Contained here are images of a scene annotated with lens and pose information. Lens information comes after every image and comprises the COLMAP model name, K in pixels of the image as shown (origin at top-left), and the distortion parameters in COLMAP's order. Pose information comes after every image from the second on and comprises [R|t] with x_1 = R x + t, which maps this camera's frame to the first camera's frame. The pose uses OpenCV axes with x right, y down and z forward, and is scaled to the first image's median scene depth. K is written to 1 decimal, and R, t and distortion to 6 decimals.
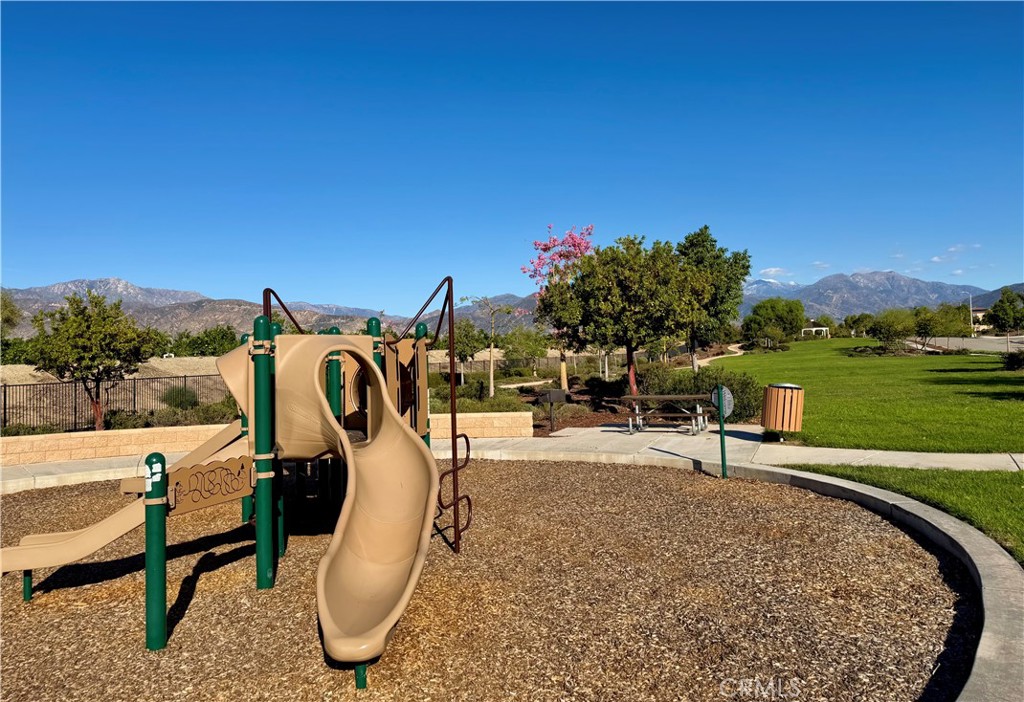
lens RADIAL K [[731.5, 0, 514.4], [0, 731.5, 342.1], [0, 0, 1]] dist [0.150248, -0.002483]
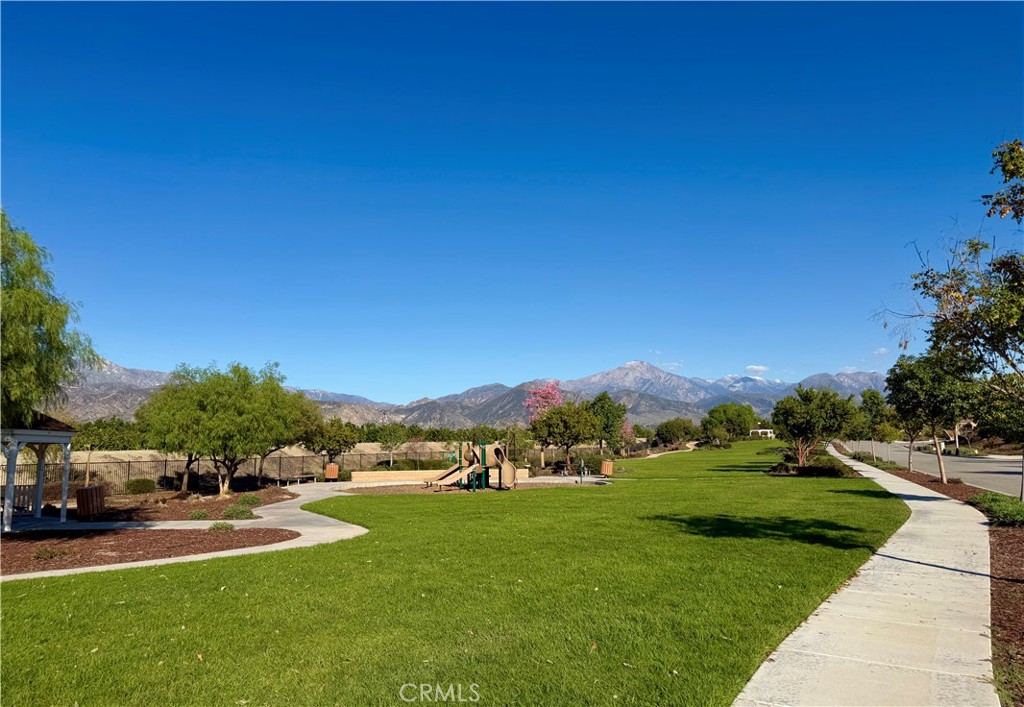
lens RADIAL K [[737.9, 0, 514.6], [0, 737.9, 346.4], [0, 0, 1]] dist [0.047713, -0.050945]
pose [[0.999562, 0.026230, 0.013704, -0.067134], [-0.024467, 0.992949, -0.115991, -0.035581], [-0.016649, 0.115605, 0.993156, -1.578993]]
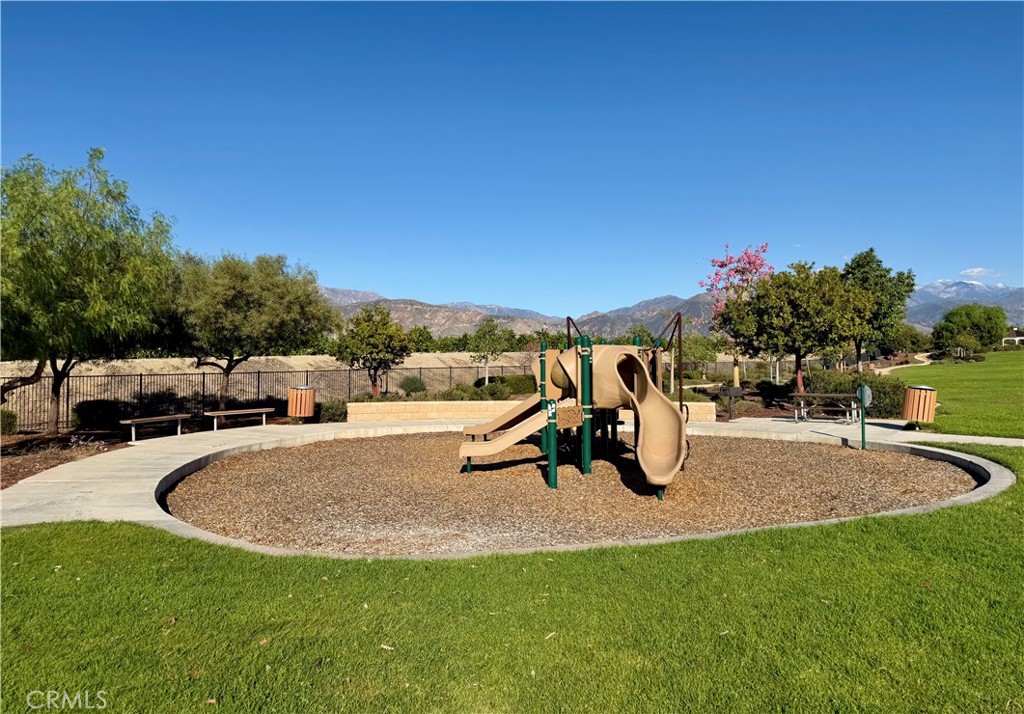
lens RADIAL K [[737.9, 0, 500.7], [0, 737.9, 349.7], [0, 0, 1]] dist [0.047713, -0.050945]
pose [[0.972927, 0.023450, -0.229922, -0.039105], [-0.021504, 0.999709, 0.010964, -0.004385], [0.230112, -0.005723, 0.973147, -0.308915]]
